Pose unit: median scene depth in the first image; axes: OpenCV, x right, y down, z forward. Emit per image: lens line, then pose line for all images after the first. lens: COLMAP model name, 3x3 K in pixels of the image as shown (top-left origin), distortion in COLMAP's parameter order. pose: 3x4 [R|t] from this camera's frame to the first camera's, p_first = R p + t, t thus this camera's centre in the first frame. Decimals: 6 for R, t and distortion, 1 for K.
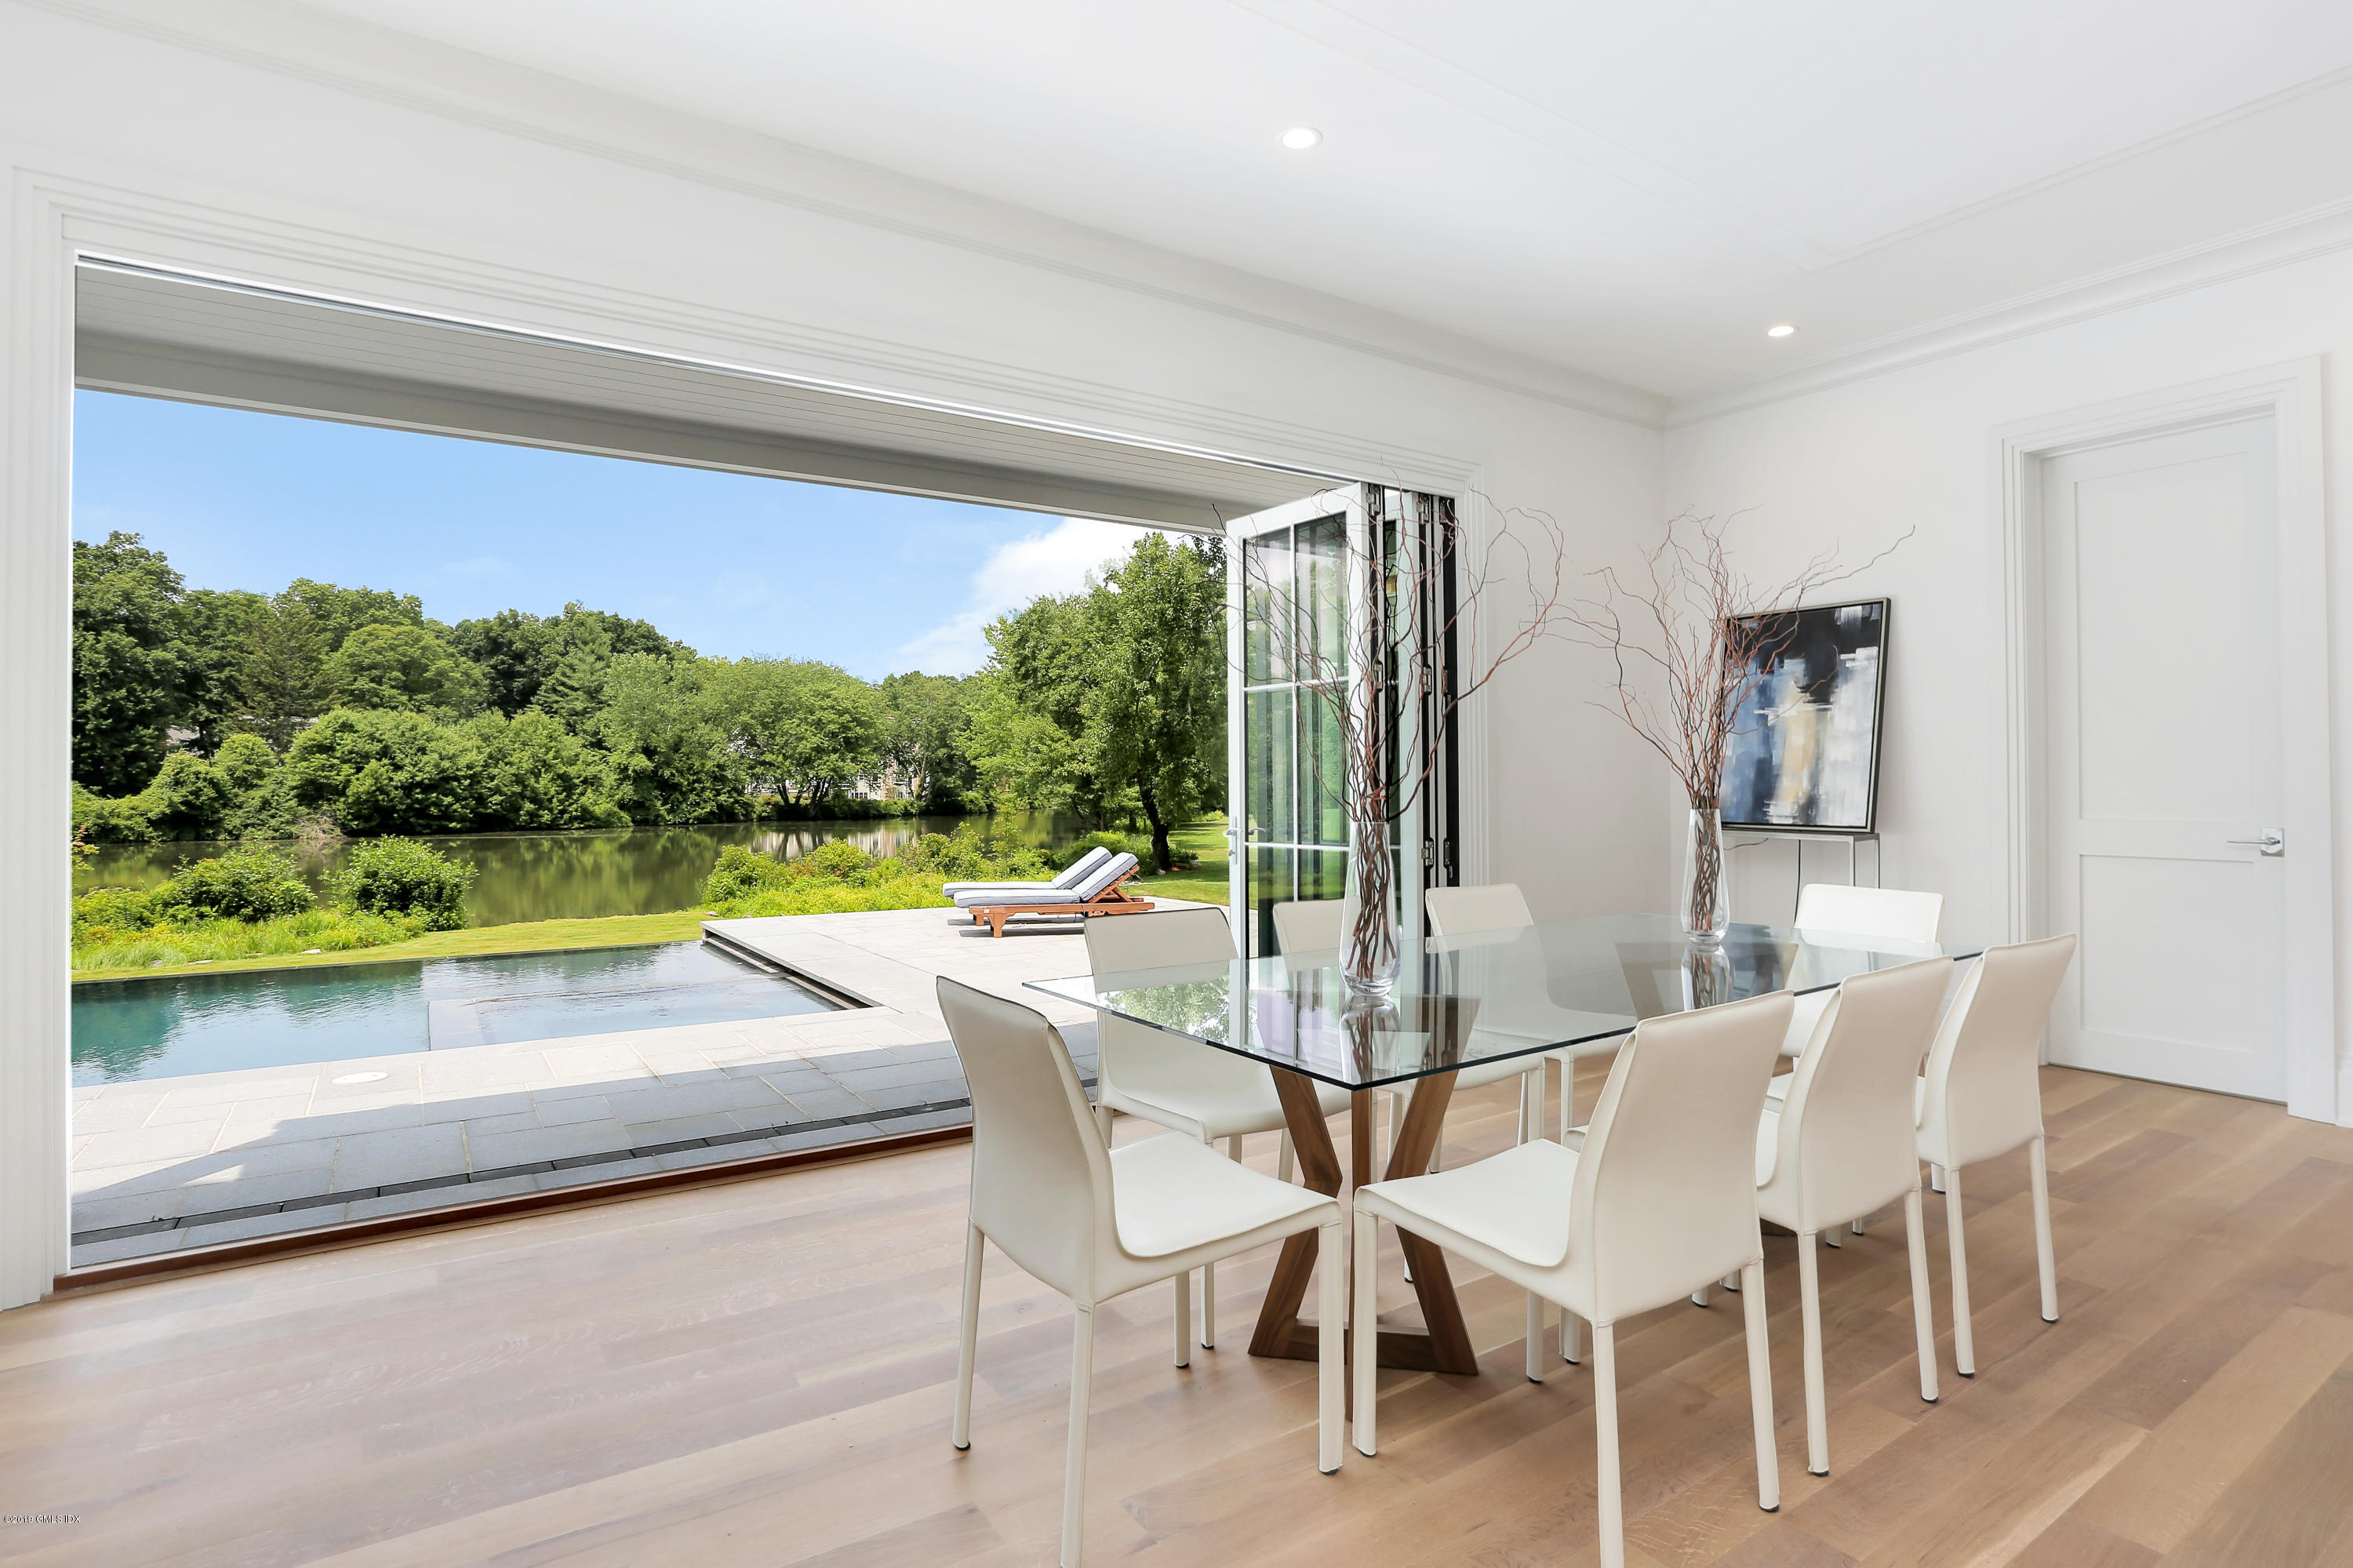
lens RADIAL K [[1165.5, 0, 1161.0], [0, 1165.5, 778.2], [0, 0, 1]] dist [-0.047780, 0.017275]
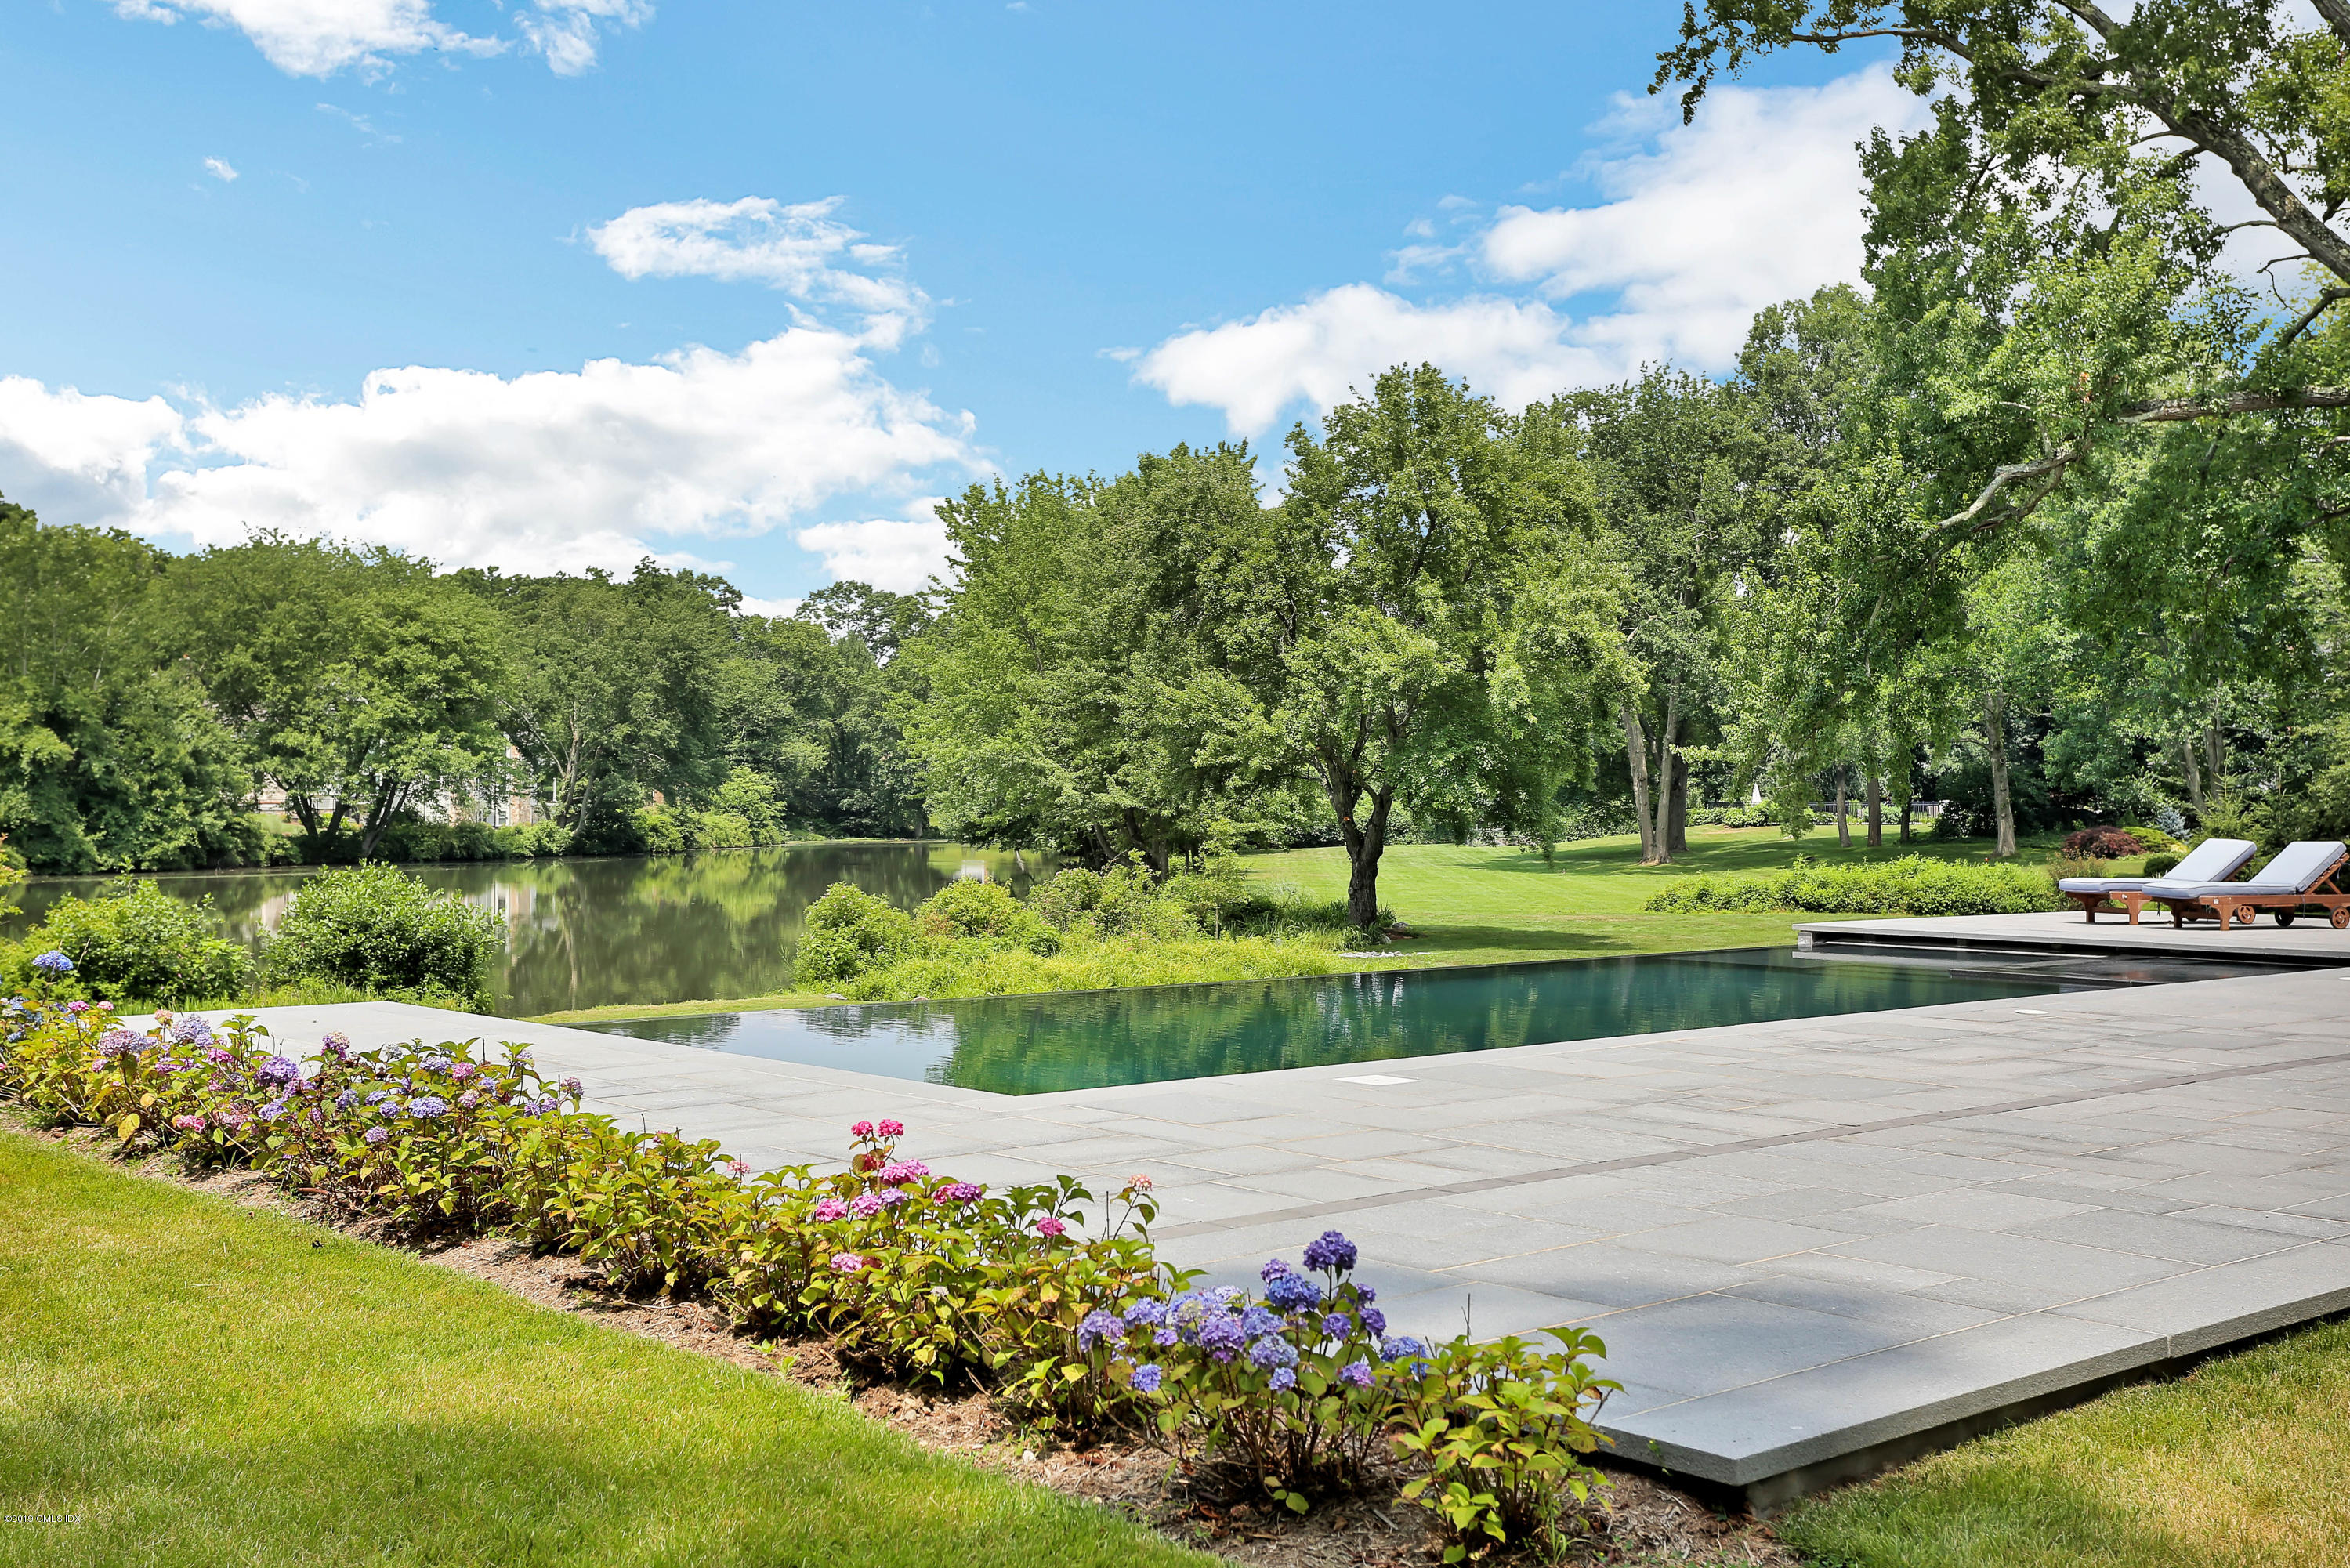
lens RADIAL K [[2390.7, 0, 1168.7], [0, 2390.7, 782.1], [0, 0, 1]] dist [0.045727, 0.000000]
pose [[0.991506, 0.006492, 0.129898, -0.124165], [-0.006037, 0.999974, -0.003901, 0.003296], [-0.129920, 0.003084, 0.991520, -0.081475]]
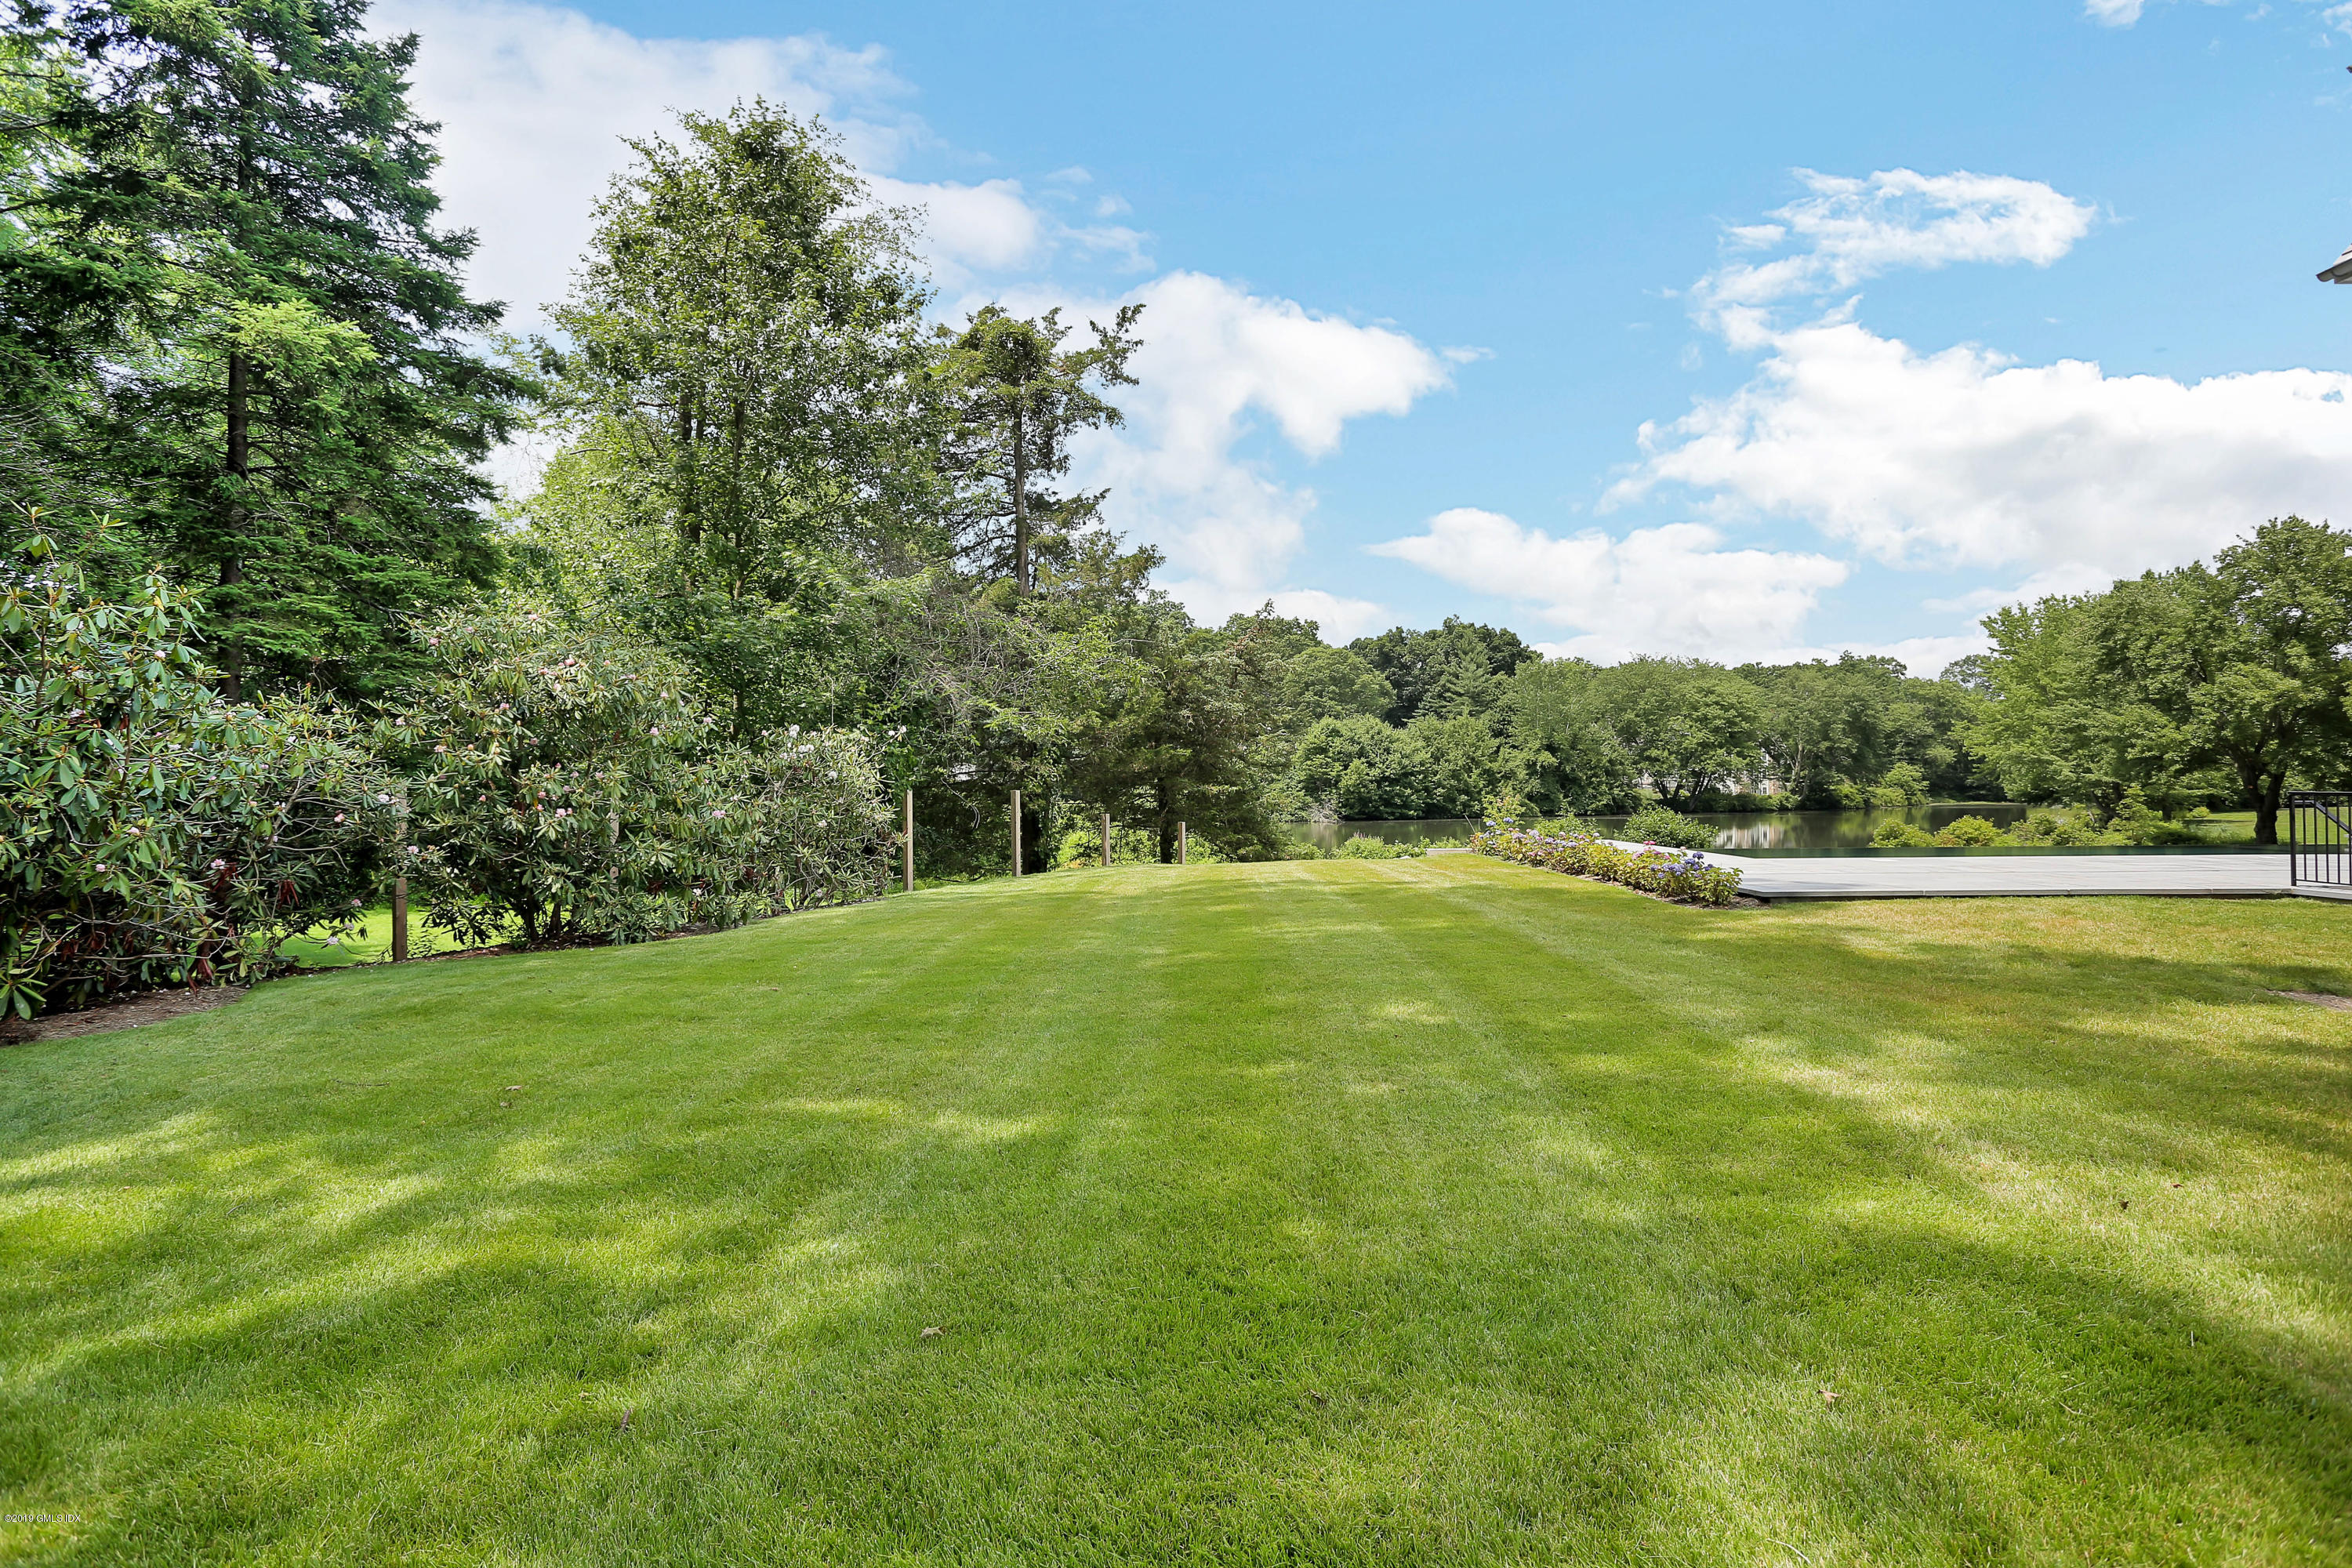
lens RADIAL K [[1214.8, 0, 1222.8], [0, 1214.8, 755.3], [0, 0, 1]] dist [-0.018298, 0.000637]
pose [[0.841411, -0.014591, -0.540198, -0.094415], [0.005127, 0.999806, -0.019019, 0.003727], [0.540371, 0.013233, 0.841323, -0.154053]]
